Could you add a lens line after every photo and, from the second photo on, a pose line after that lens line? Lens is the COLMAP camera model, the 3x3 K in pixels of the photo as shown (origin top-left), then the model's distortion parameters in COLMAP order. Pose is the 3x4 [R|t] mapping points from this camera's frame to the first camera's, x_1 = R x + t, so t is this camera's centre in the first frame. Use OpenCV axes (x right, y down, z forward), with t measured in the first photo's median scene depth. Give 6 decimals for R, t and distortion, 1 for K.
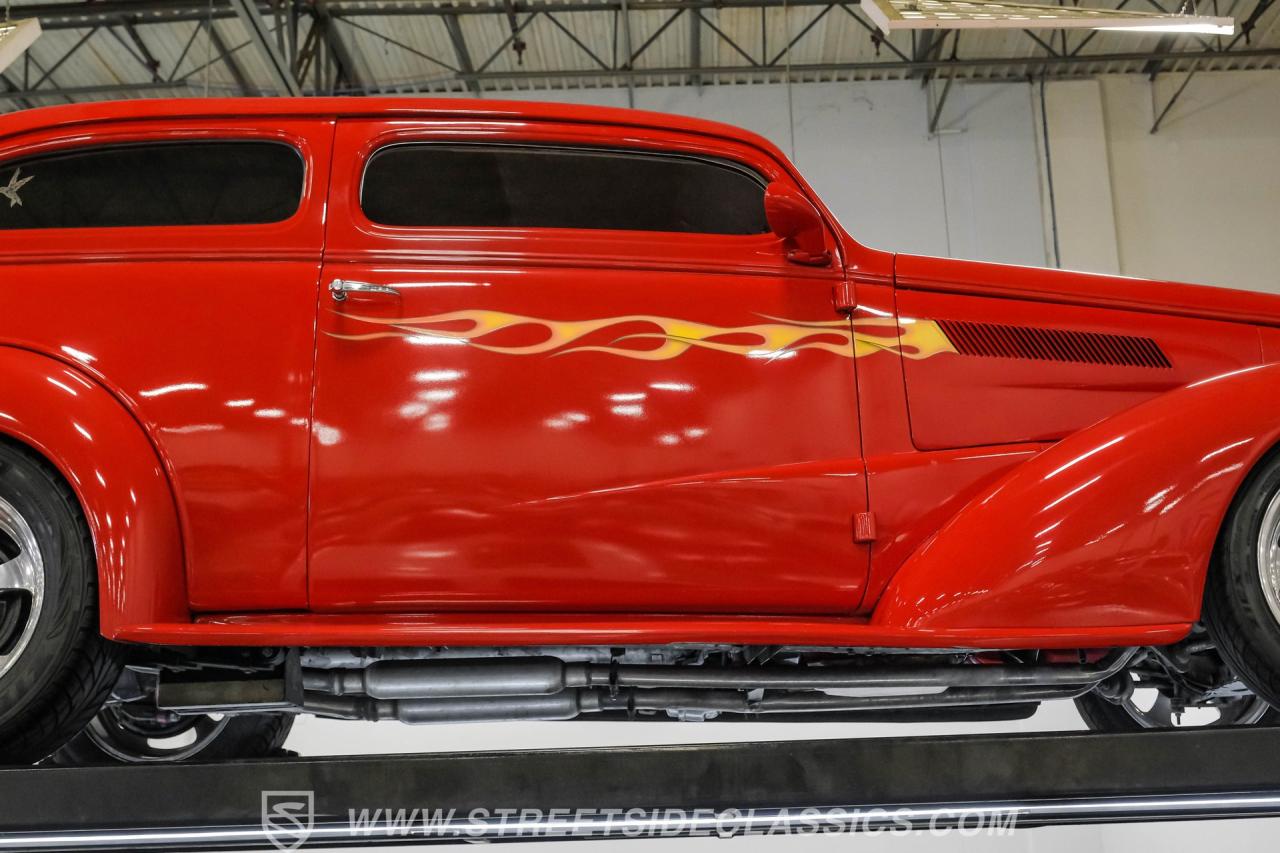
lens RADIAL K [[1757.8, 0, 608.5], [0, 1757.8, 424.5], [0, 0, 1]] dist [-0.006683, -0.001520]
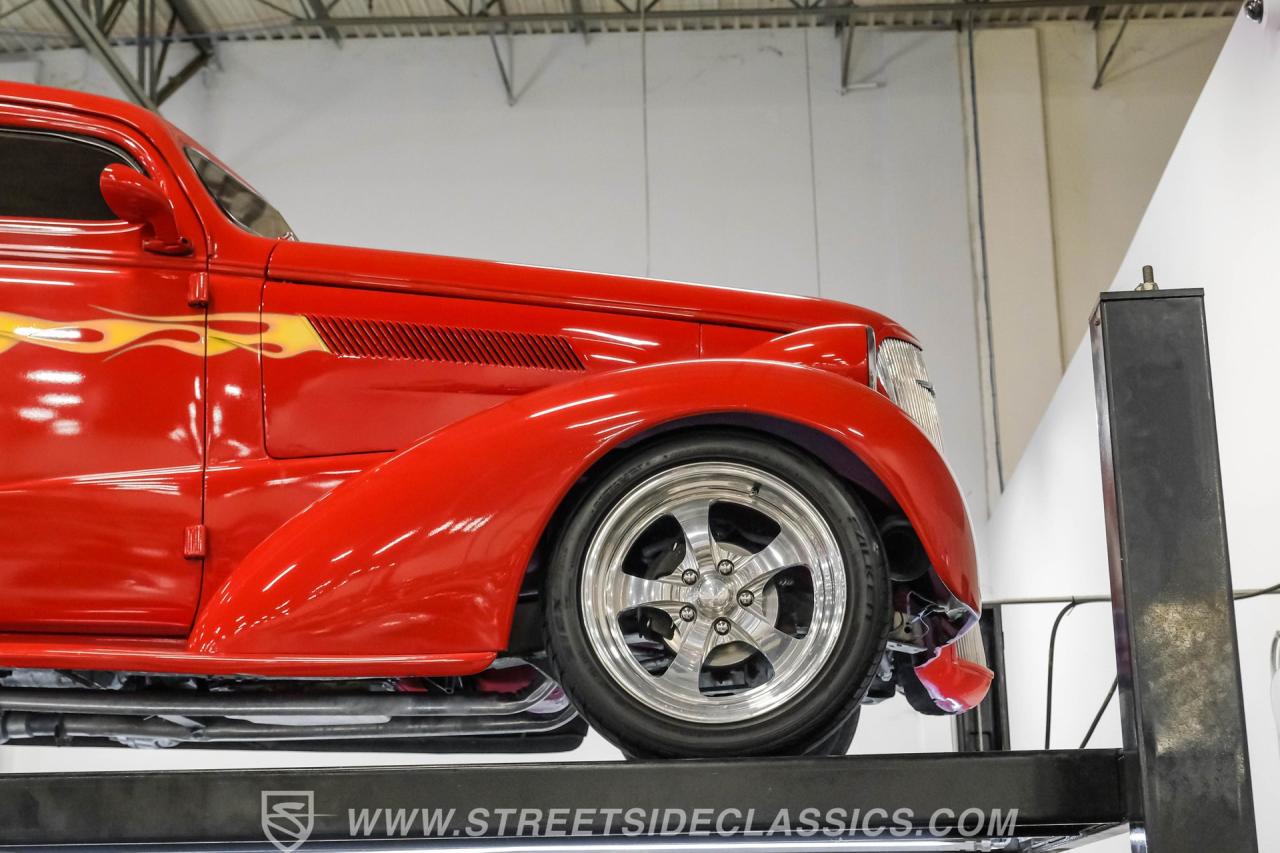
lens RADIAL K [[1983.7, 0, 612.9], [0, 1983.7, 427.5], [0, 0, 1]] dist [0.003662, 0.008623]
pose [[0.999537, 0.009559, -0.028895, 0.326967], [-0.009262, 0.999903, 0.010376, -0.011738], [0.028991, -0.010104, 0.999529, -0.023276]]
